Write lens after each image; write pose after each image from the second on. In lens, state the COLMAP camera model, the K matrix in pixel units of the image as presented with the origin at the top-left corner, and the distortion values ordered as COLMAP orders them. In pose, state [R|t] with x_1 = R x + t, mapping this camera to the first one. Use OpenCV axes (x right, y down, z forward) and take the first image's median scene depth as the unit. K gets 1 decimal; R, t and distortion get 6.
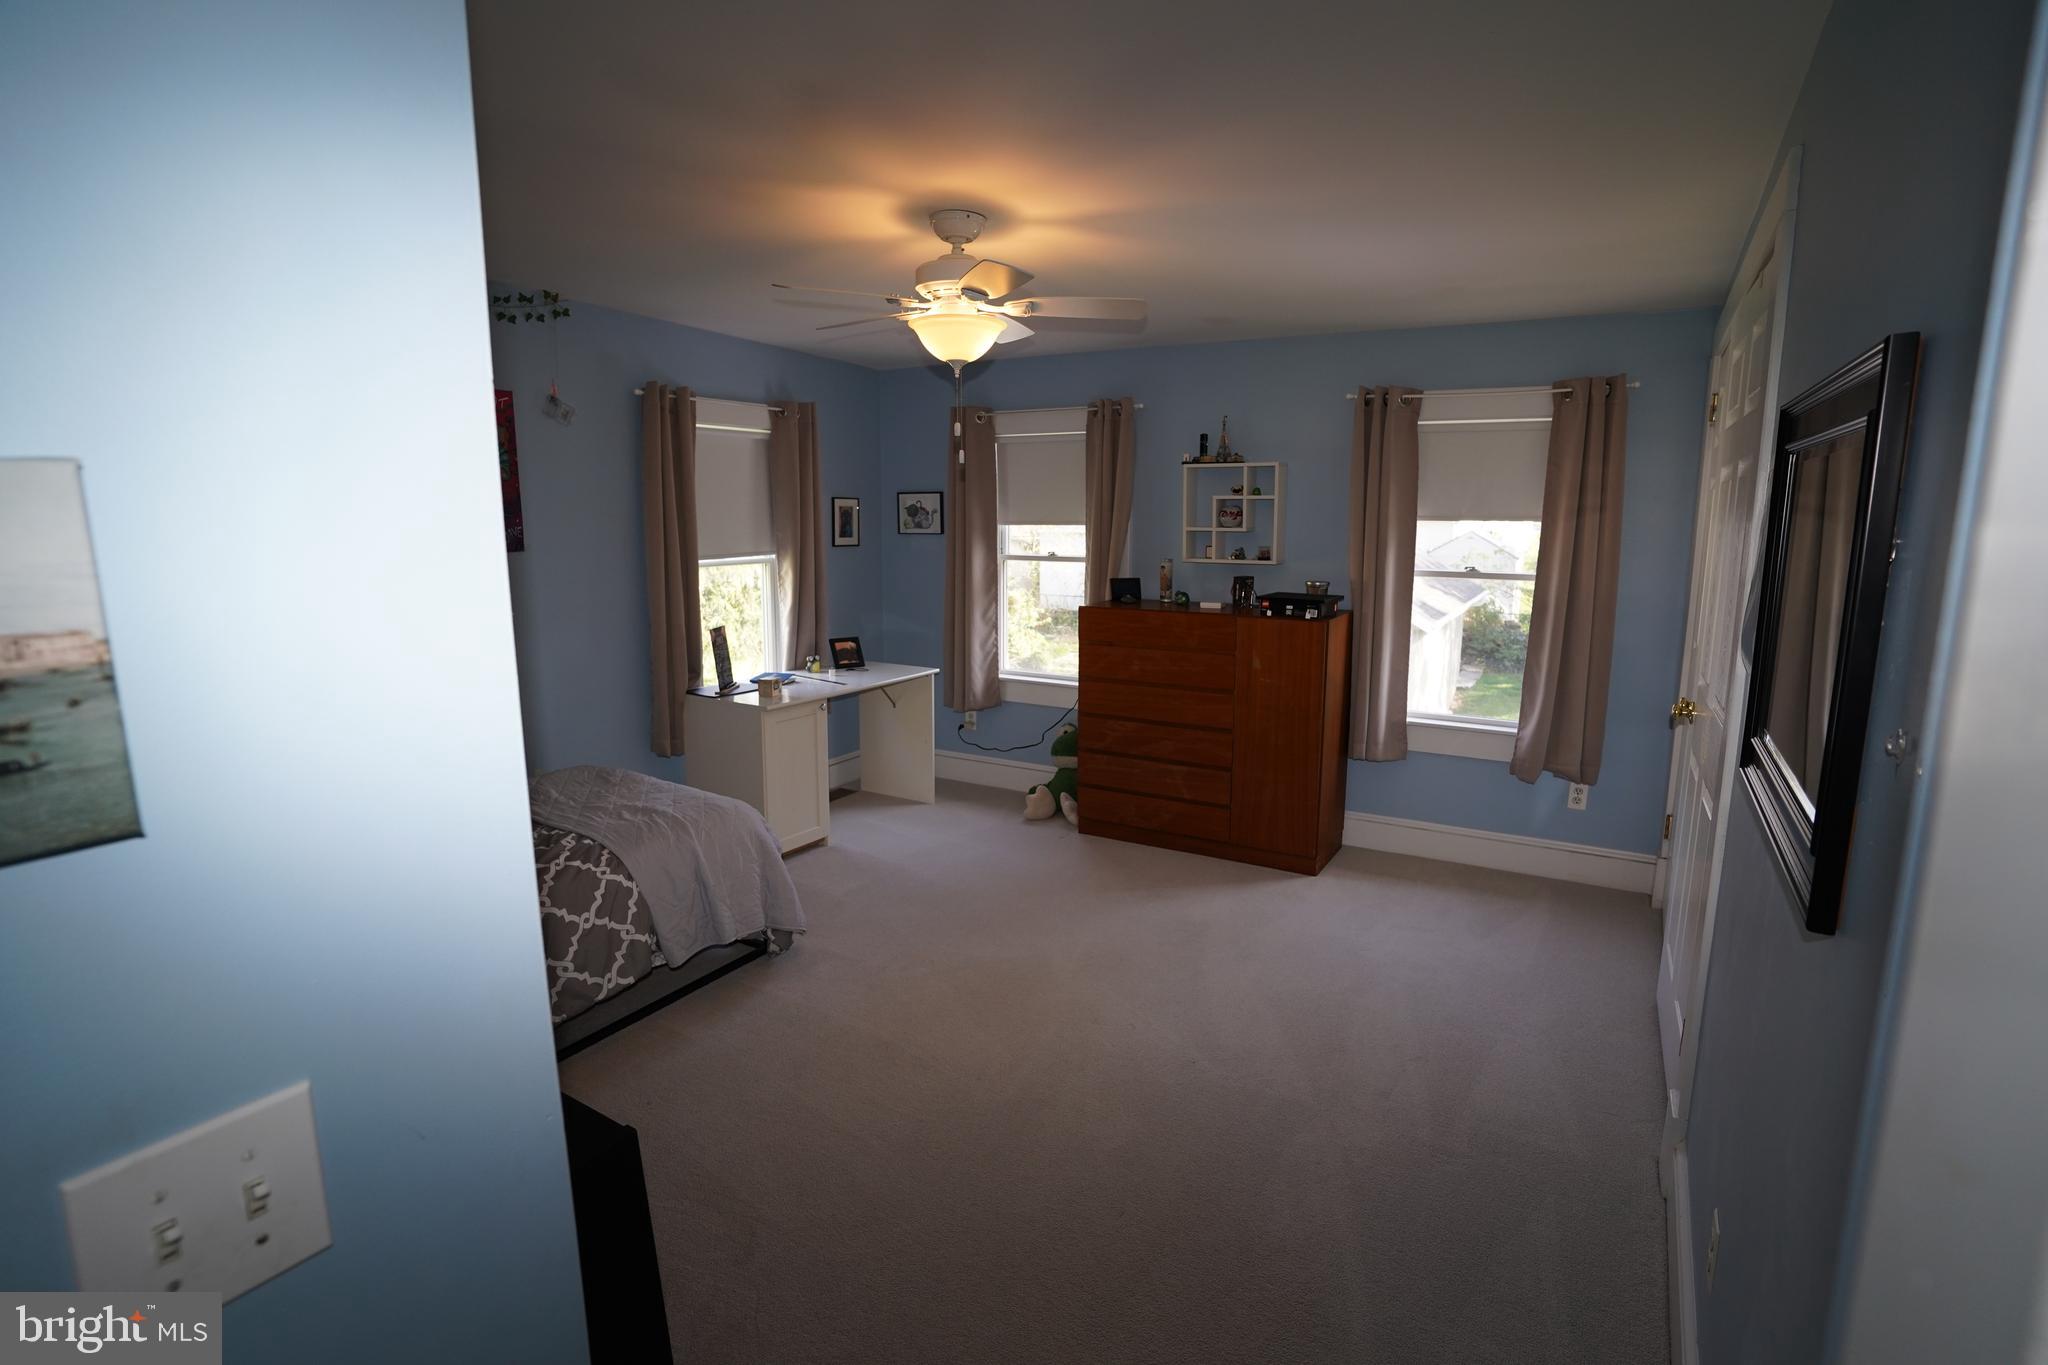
lens RADIAL K [[1011.1, 0, 1021.1], [0, 1011.1, 685.5], [0, 0, 1]] dist [-0.082244, 0.042457]
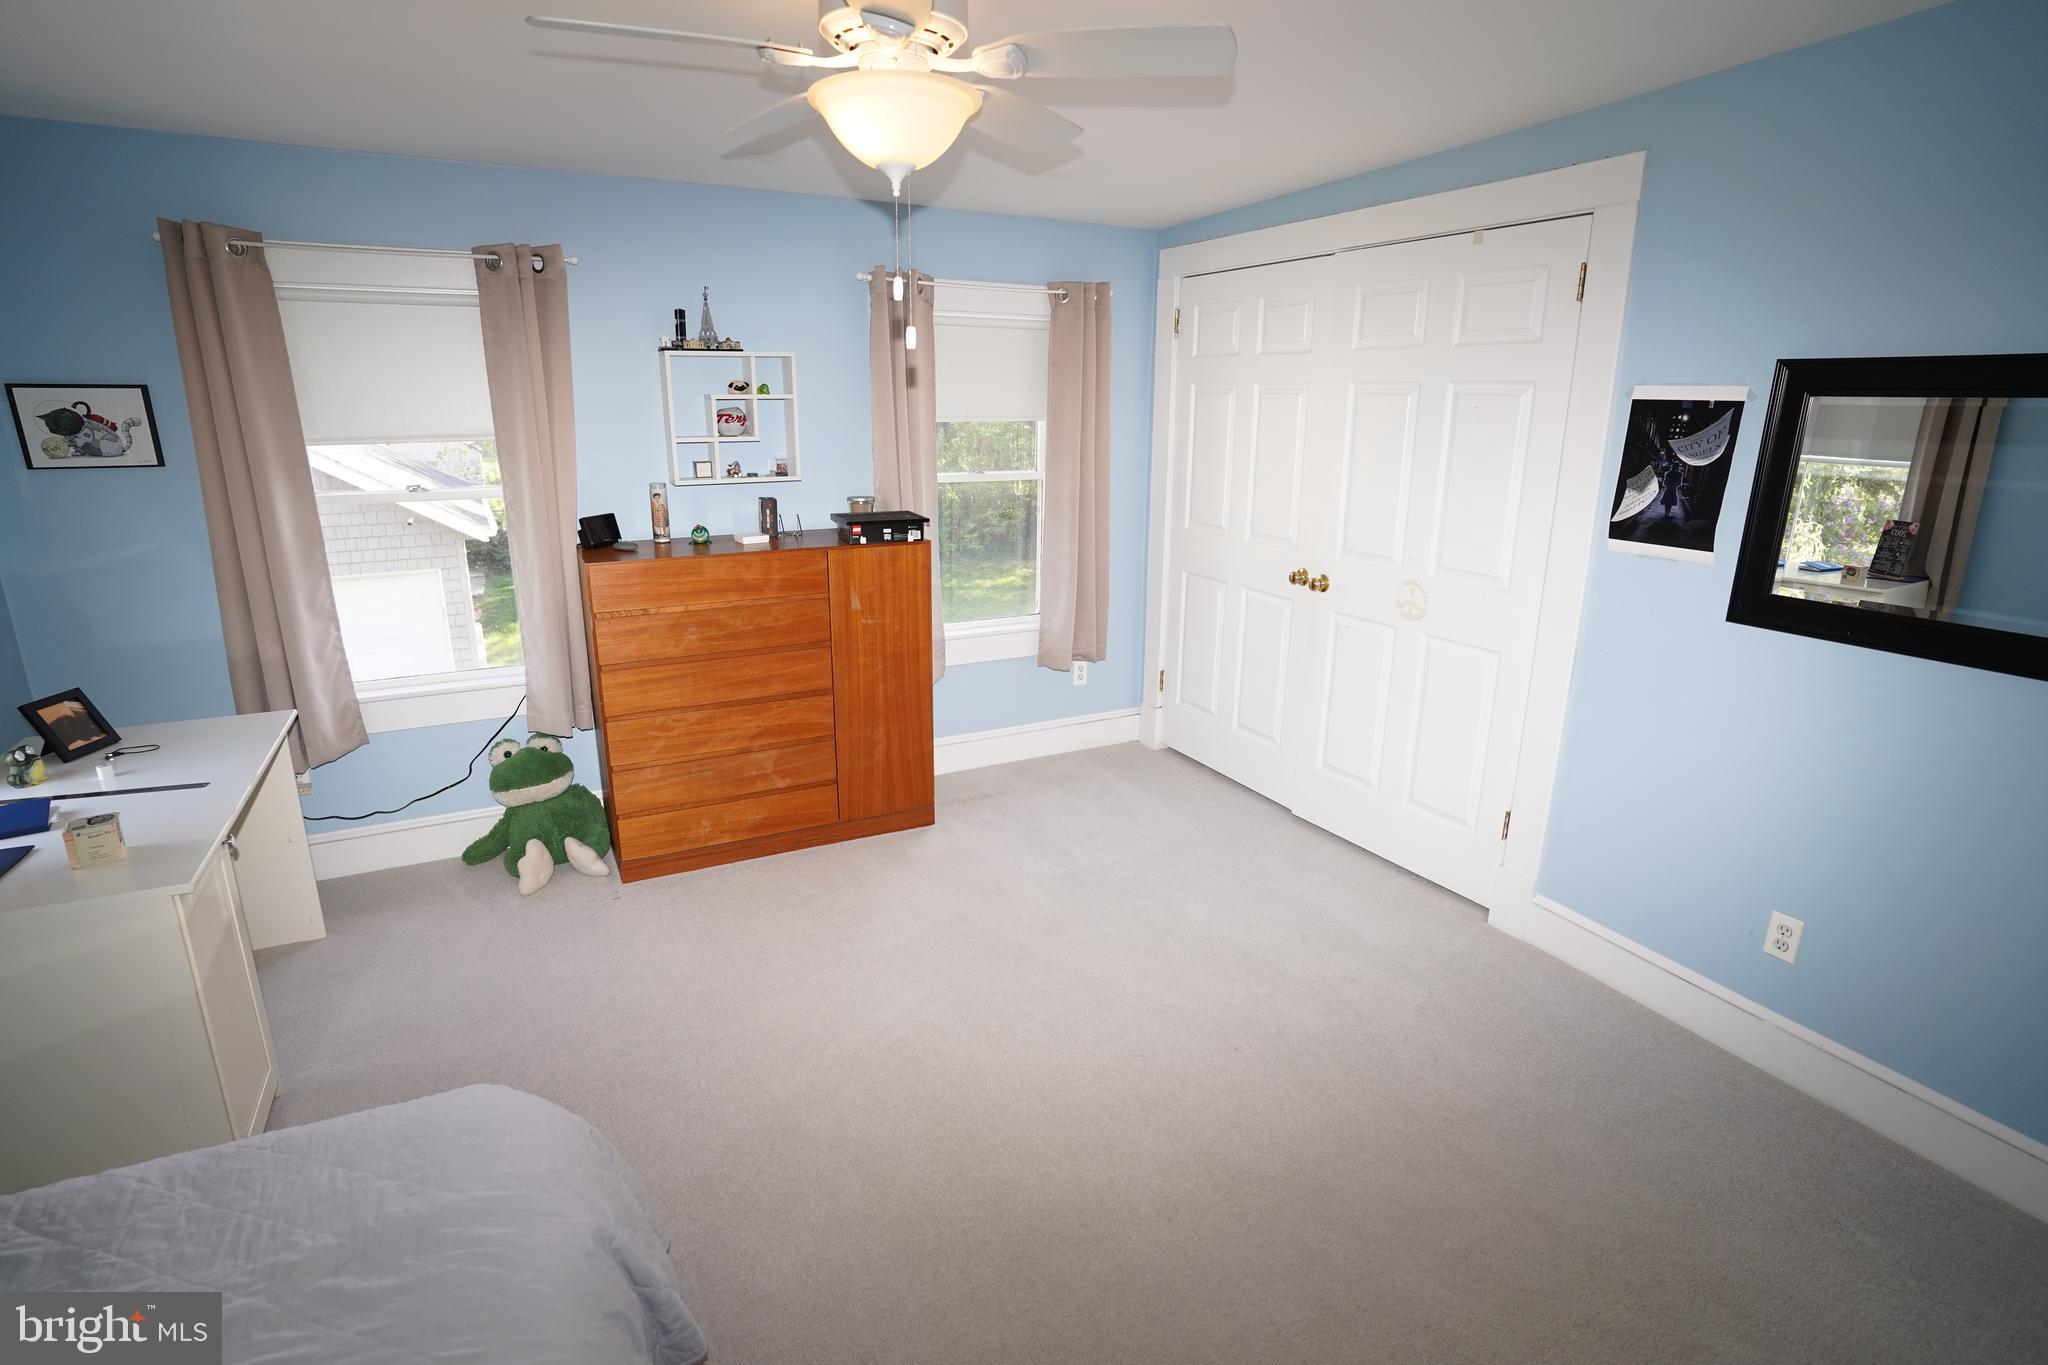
lens RADIAL K [[1011.1, 0, 1021.1], [0, 1011.1, 685.5], [0, 0, 1]] dist [-0.082244, 0.042457]
pose [[0.513987, -0.230714, 0.826189, -0.358736], [0.140045, 0.972798, 0.184529, -0.081874], [-0.846289, 0.020858, 0.532316, 0.408352]]
